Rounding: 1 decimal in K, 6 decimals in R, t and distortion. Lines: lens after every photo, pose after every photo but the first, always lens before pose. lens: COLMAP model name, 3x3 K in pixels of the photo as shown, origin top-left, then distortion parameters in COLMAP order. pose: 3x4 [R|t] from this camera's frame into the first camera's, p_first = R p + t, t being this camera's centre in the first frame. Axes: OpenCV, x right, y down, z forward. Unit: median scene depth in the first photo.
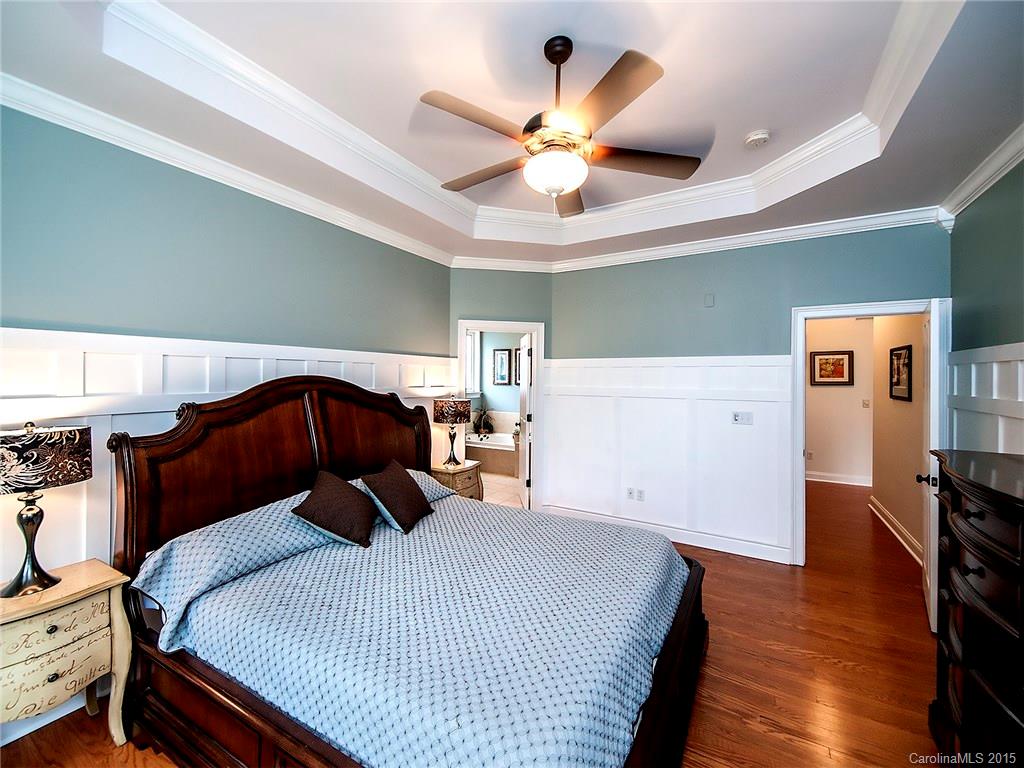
lens RADIAL K [[419.4, 0, 514.8], [0, 419.4, 380.2], [0, 0, 1]] dist [0.015408, -0.000588]
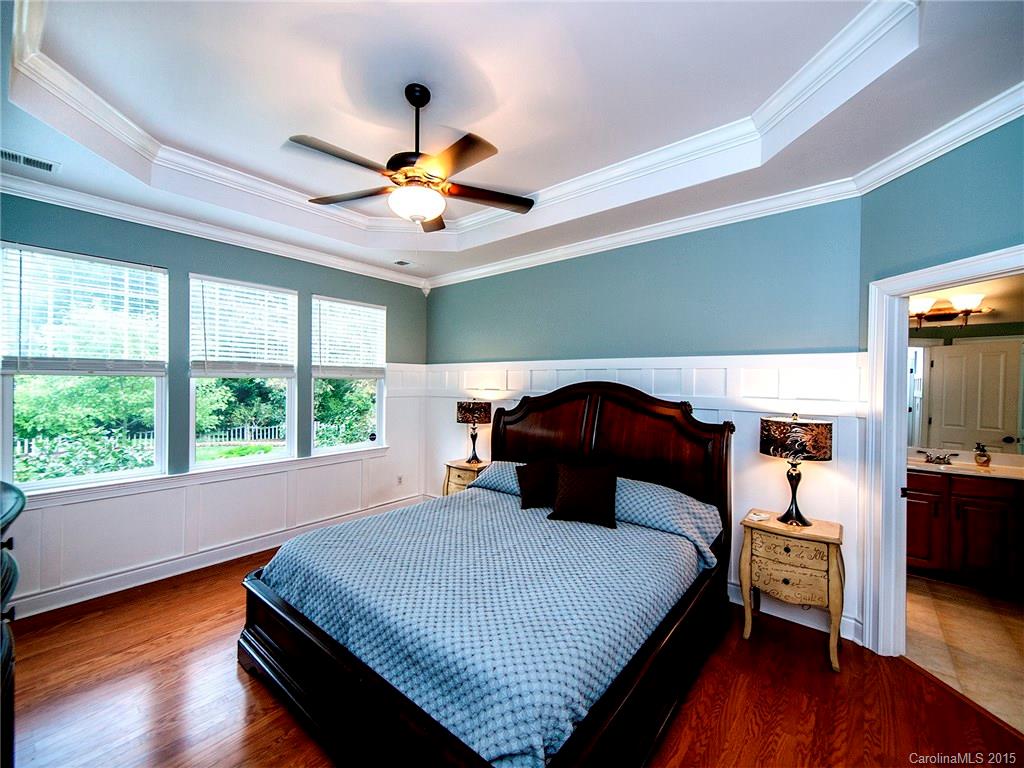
lens RADIAL K [[419.4, 0, 513.1], [0, 419.4, 379.6], [0, 0, 1]] dist [0.015408, -0.000588]
pose [[-0.168729, 0.008333, -0.985627, 0.771236], [-0.008454, 0.999915, 0.009902, -0.027062], [0.985626, 0.010004, -0.168644, 0.936074]]
